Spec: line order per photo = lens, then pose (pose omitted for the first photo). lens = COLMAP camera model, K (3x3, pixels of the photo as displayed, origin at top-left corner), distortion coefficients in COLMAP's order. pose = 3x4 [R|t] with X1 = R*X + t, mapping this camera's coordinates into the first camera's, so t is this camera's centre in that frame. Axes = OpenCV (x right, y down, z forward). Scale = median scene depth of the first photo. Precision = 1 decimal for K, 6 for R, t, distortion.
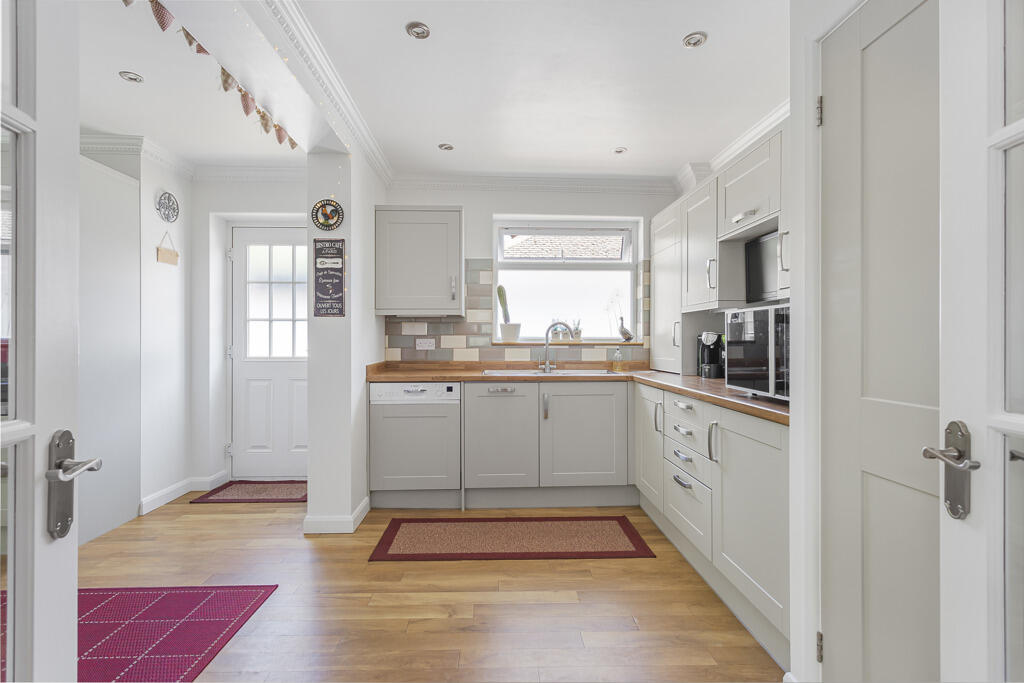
lens RADIAL K [[512.3, 0, 512.2], [0, 512.3, 335.7], [0, 0, 1]] dist [0.004689, 0.000909]
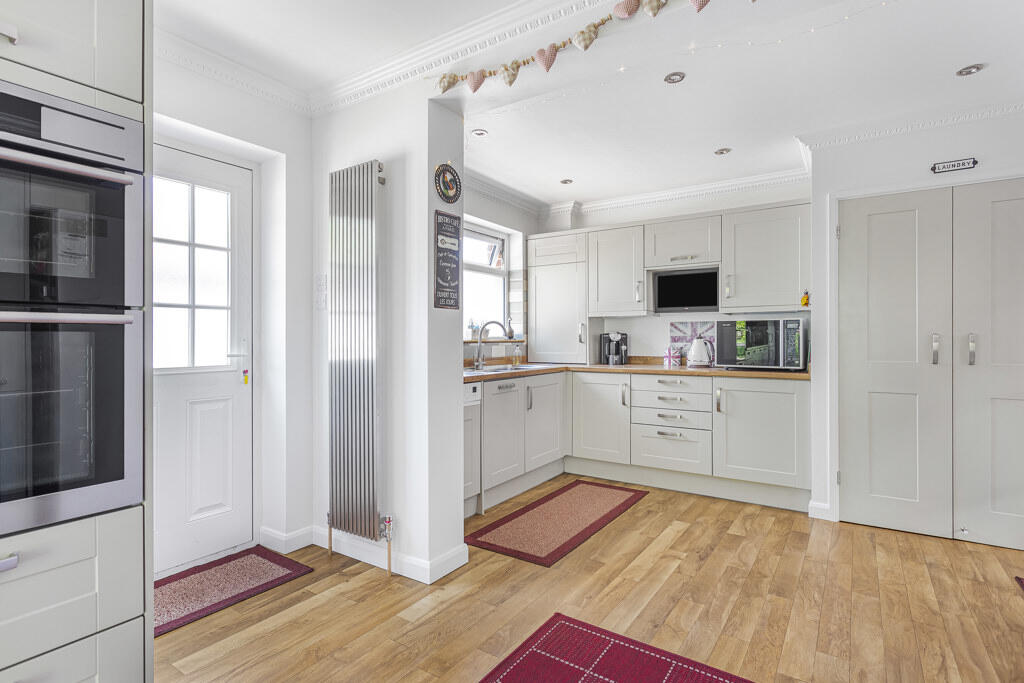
lens RADIAL K [[525.1, 0, 528.7], [0, 525.1, 340.2], [0, 0, 1]] dist [0.005206, 0.000843]
pose [[0.562189, -0.005660, 0.826990, -0.977581], [0.001326, 0.999981, 0.005943, 0.008619], [-0.827008, -0.002245, 0.562186, 0.422320]]
